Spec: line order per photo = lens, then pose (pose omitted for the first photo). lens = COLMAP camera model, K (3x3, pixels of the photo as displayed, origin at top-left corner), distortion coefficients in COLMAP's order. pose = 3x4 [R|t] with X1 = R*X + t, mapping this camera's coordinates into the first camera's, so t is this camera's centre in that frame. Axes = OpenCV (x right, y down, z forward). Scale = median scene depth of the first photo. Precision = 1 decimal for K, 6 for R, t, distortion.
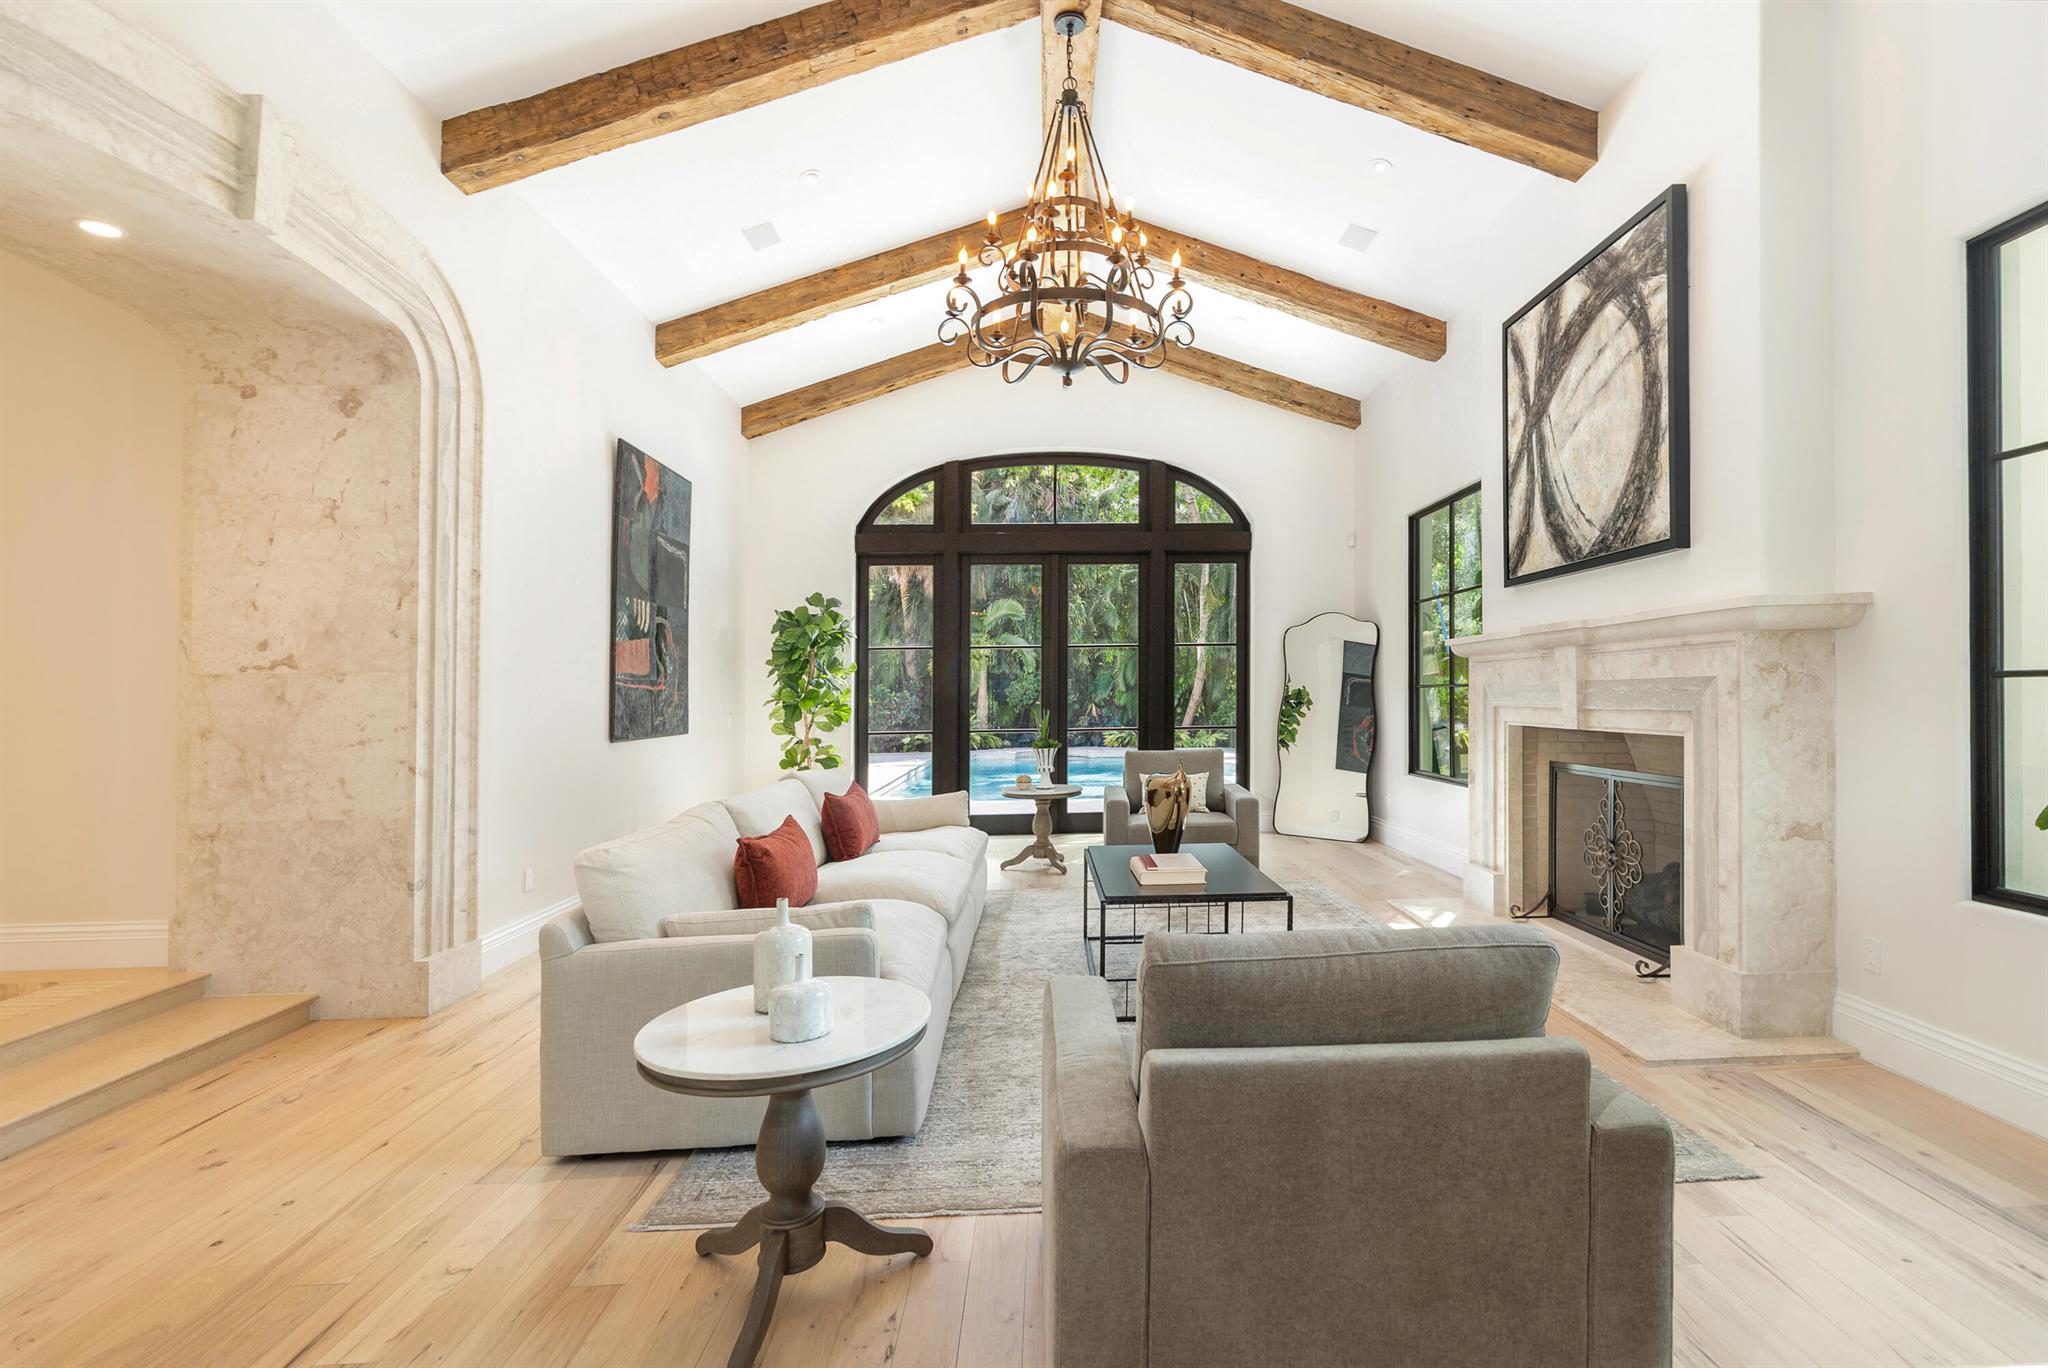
lens RADIAL K [[955.4, 0, 1101.1], [0, 955.4, 688.2], [0, 0, 1]] dist [0.000634, -0.000267]
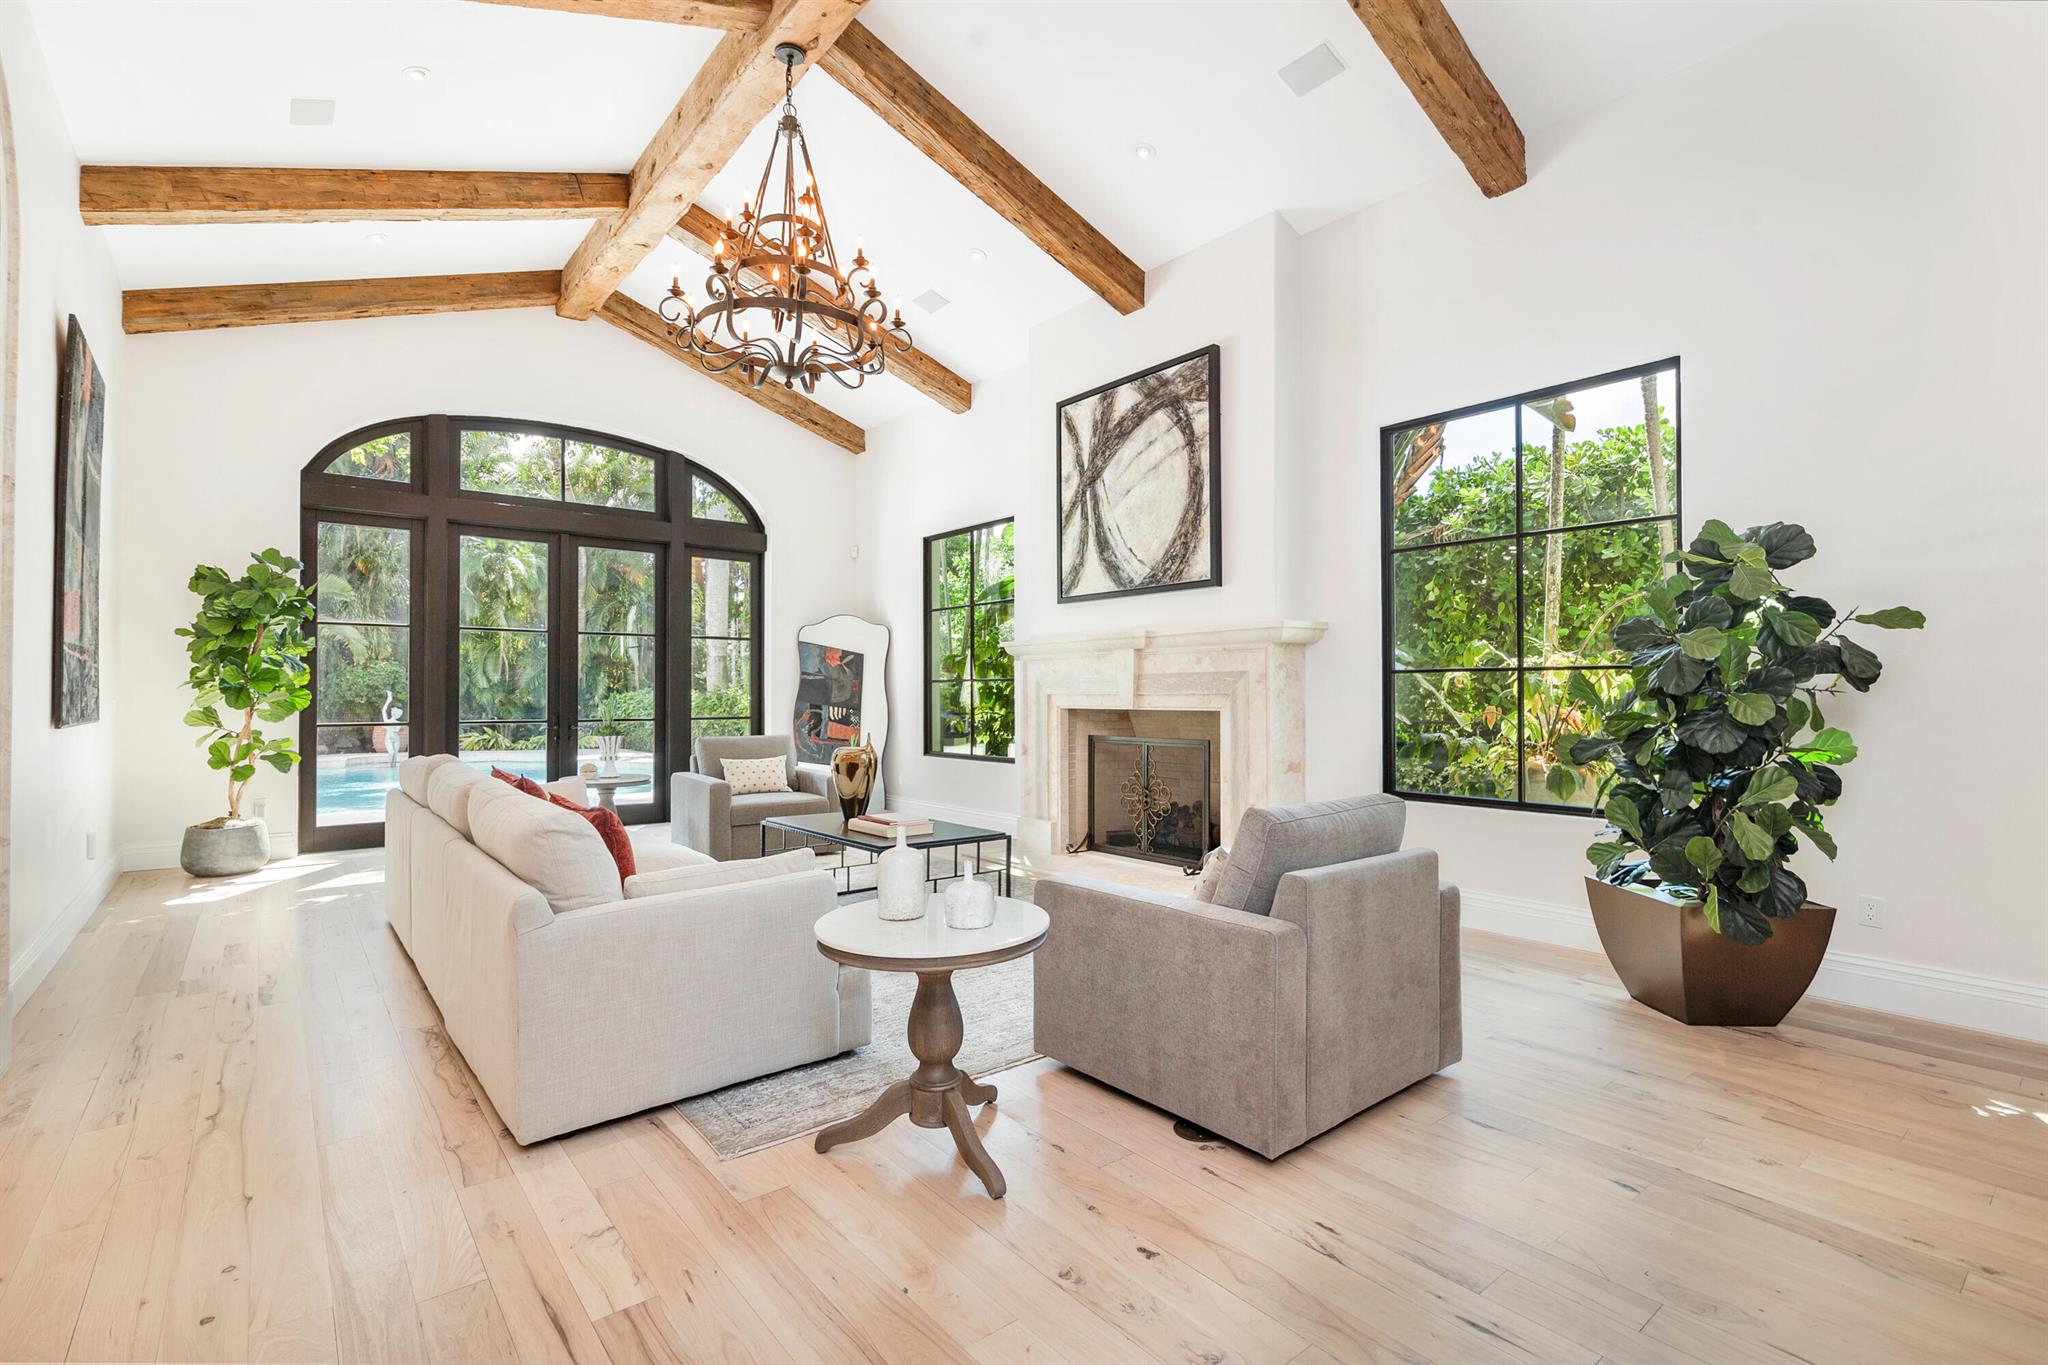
lens RADIAL K [[927.8, 0, 1023.6], [0, 927.8, 691.1], [0, 0, 1]] dist [-0.000801, -0.000578]
pose [[0.809385, 0.016222, 0.587054, -0.414877], [-0.014391, 0.999866, -0.007788, 0.029029], [-0.587102, -0.002144, 0.809510, -0.006449]]
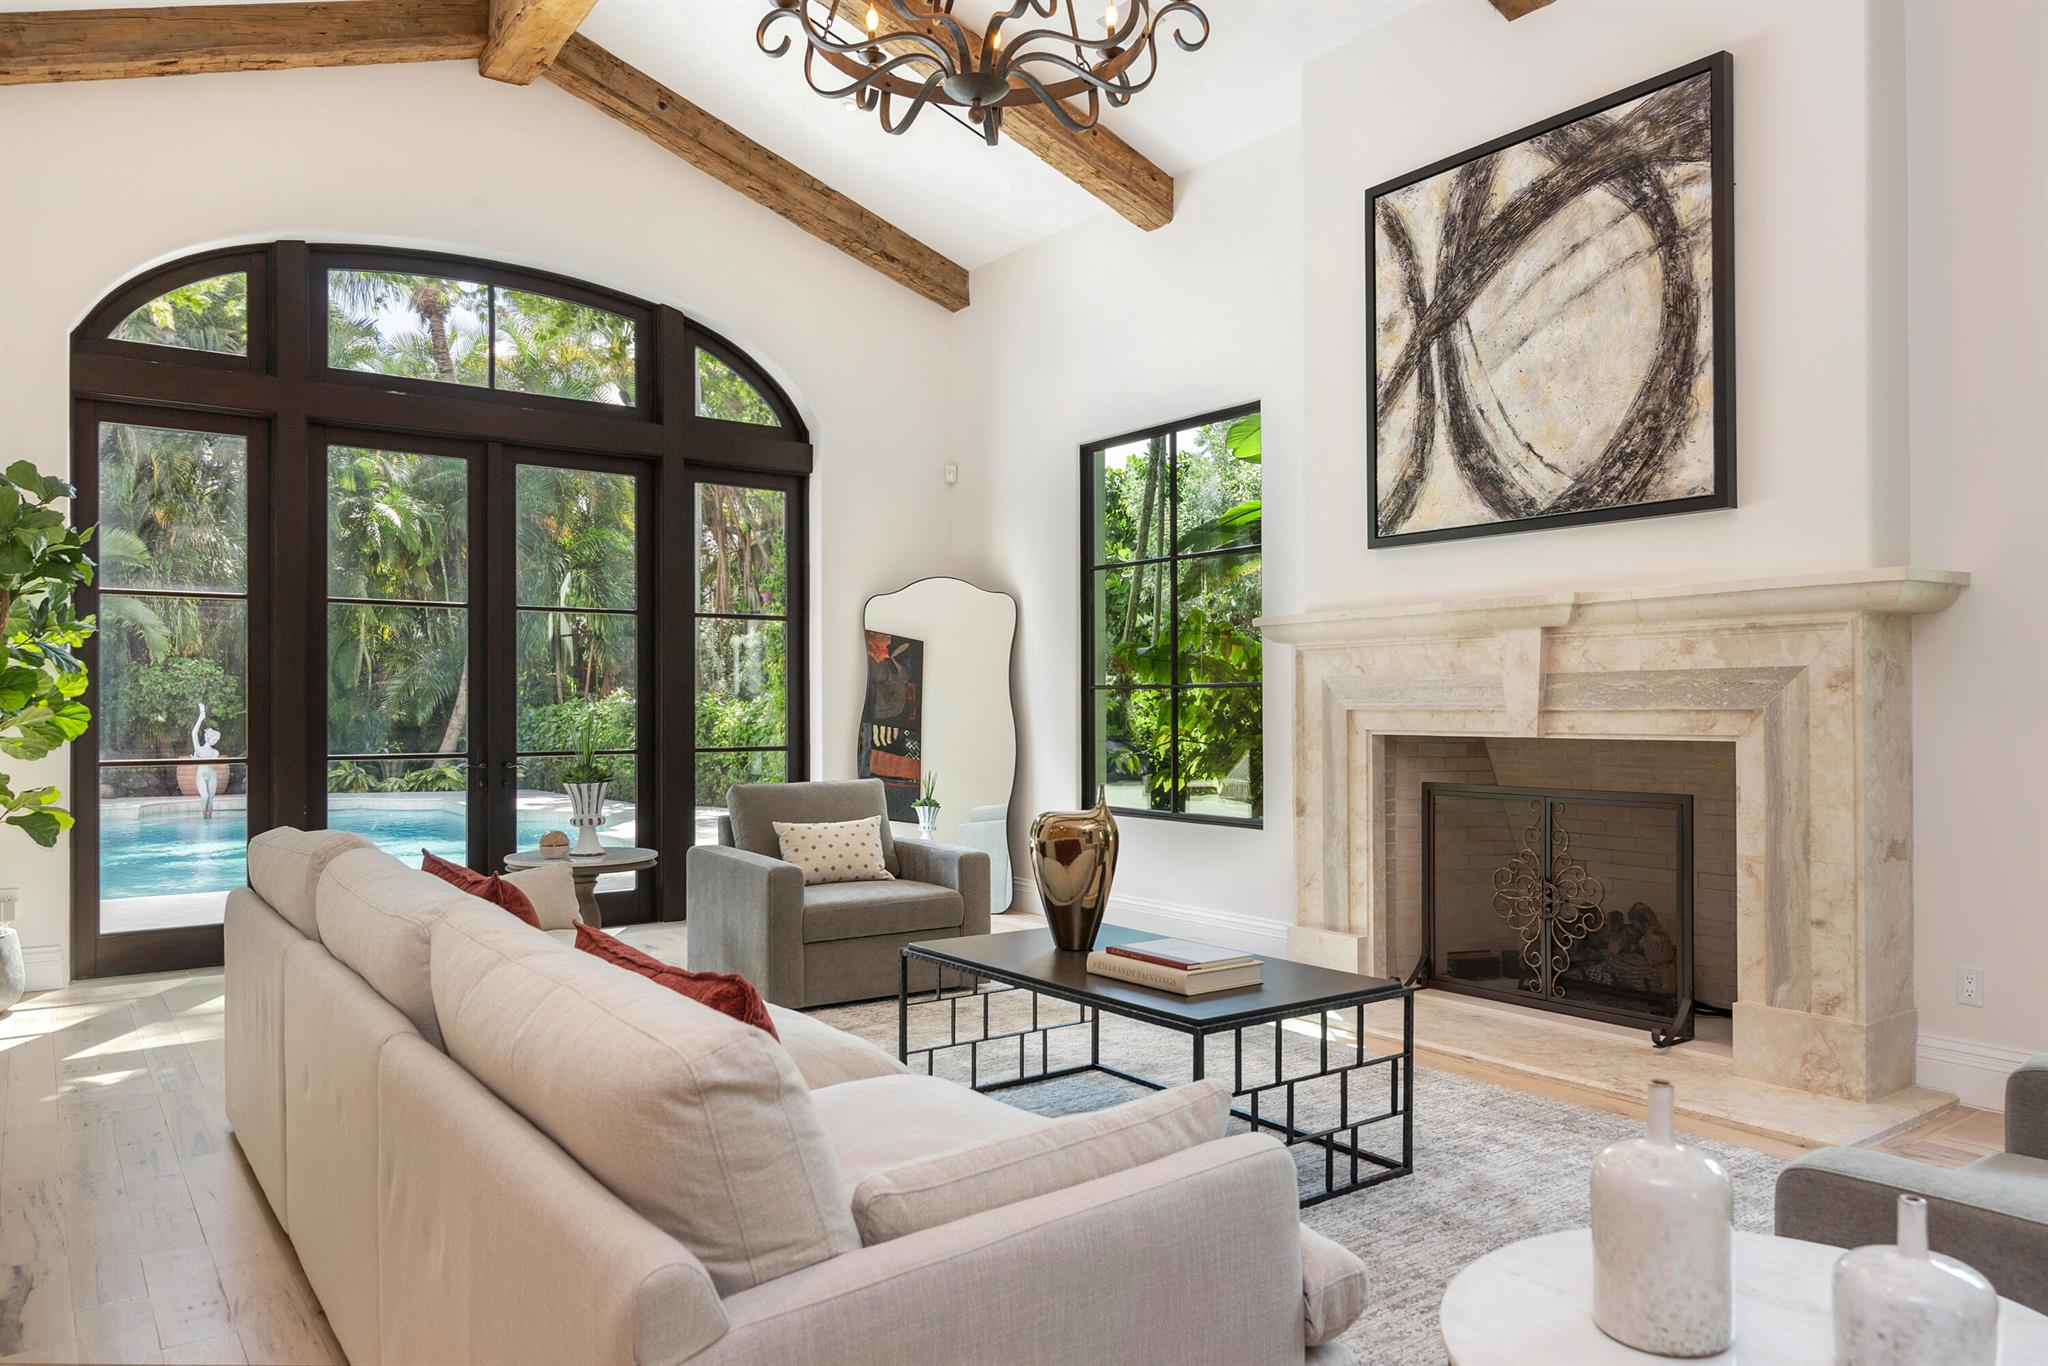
lens RADIAL K [[1359.6, 0, 1022.3], [0, 1359.6, 713.0], [0, 0, 1]] dist [0.004124, -0.004057]
pose [[0.839419, 0.010199, 0.543390, -0.425662], [-0.013141, 0.999912, 0.001533, 0.026786], [-0.543326, -0.008427, 0.839479, 0.301633]]
